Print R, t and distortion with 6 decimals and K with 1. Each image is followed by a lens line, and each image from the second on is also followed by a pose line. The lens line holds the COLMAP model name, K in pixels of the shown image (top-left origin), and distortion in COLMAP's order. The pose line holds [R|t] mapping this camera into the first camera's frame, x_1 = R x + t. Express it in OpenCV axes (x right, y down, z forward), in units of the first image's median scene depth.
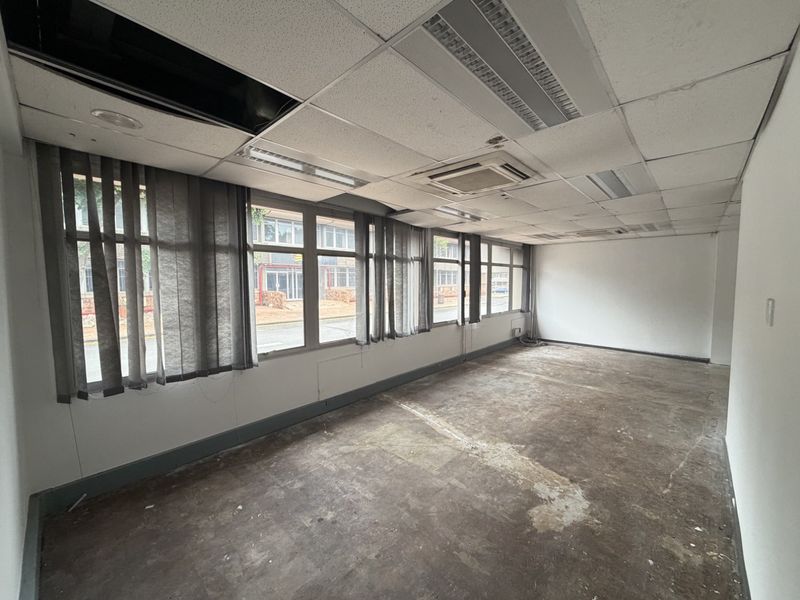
lens RADIAL K [[319.5, 0, 400.0], [0, 319.5, 300.0], [0, 0, 1]] dist [0.002090, 0.000203]
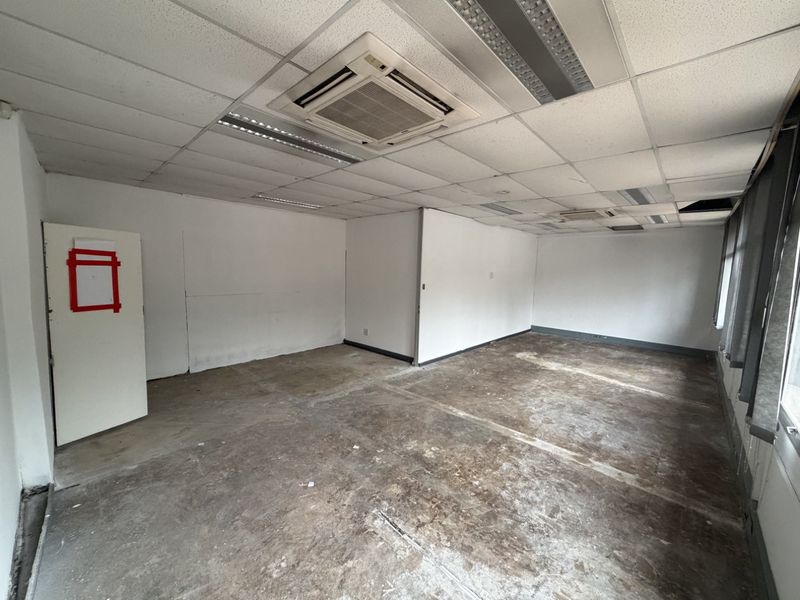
lens RADIAL K [[319.5, 0, 400.0], [0, 319.5, 300.0], [0, 0, 1]] dist [0.002090, 0.000203]
pose [[-0.999703, -0.024339, 0.001143, 0.862660], [-0.023806, 0.985658, 0.167066, -0.123898], [-0.005193, 0.166990, -0.985945, 1.963819]]
